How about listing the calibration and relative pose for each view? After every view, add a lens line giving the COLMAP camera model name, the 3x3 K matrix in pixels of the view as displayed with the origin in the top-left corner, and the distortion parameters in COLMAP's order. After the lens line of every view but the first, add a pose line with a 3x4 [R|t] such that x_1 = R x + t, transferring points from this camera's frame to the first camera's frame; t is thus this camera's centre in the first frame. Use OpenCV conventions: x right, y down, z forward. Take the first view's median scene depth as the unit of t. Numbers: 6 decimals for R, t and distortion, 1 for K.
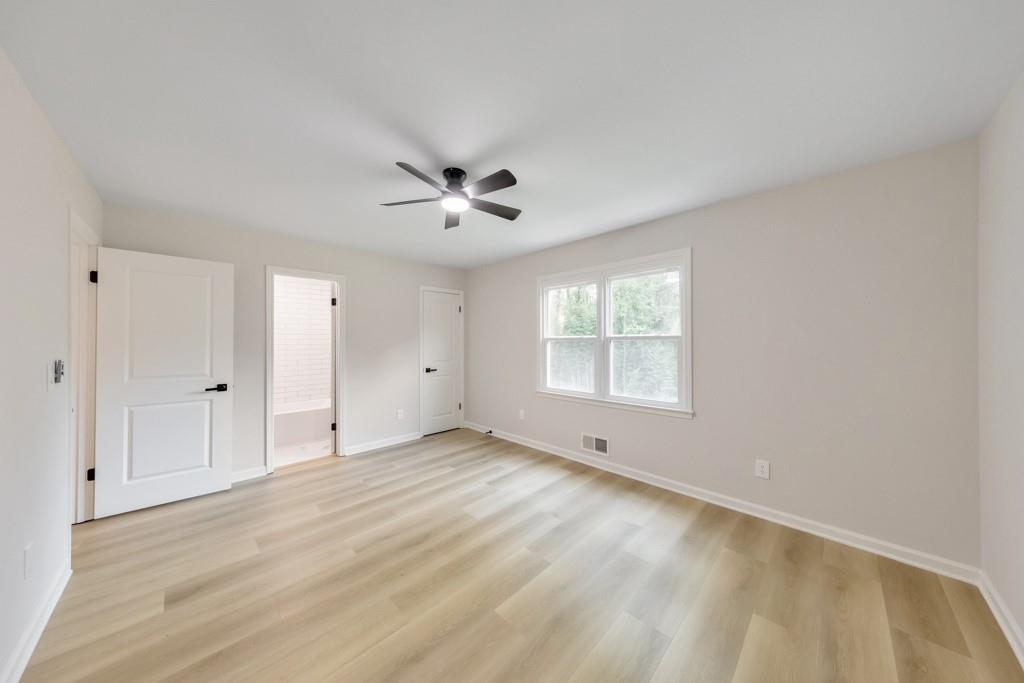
lens RADIAL K [[326.1, 0, 513.8], [0, 326.1, 334.0], [0, 0, 1]] dist [0.000760, 0.000080]
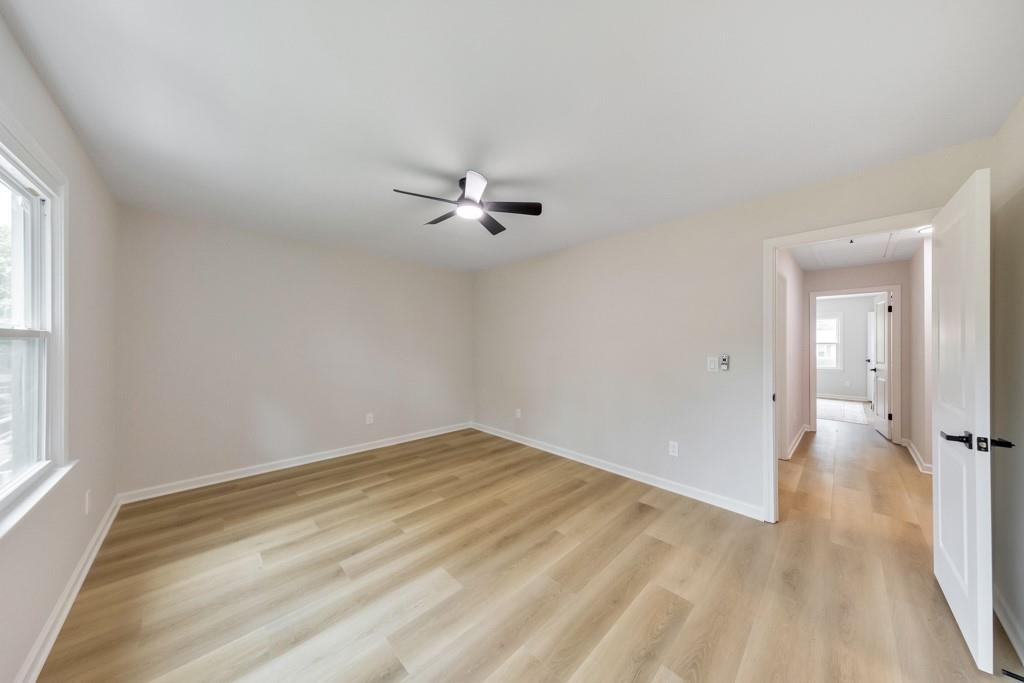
lens RADIAL K [[327.5, 0, 512.0], [0, 327.5, 341.5], [0, 0, 1]] dist [0.000098, 0.000011]
pose [[-0.999756, -0.001371, 0.022025, -0.348426], [-0.001915, 0.999694, -0.024669, 0.047654], [-0.021984, -0.024705, -0.999453, 2.115378]]
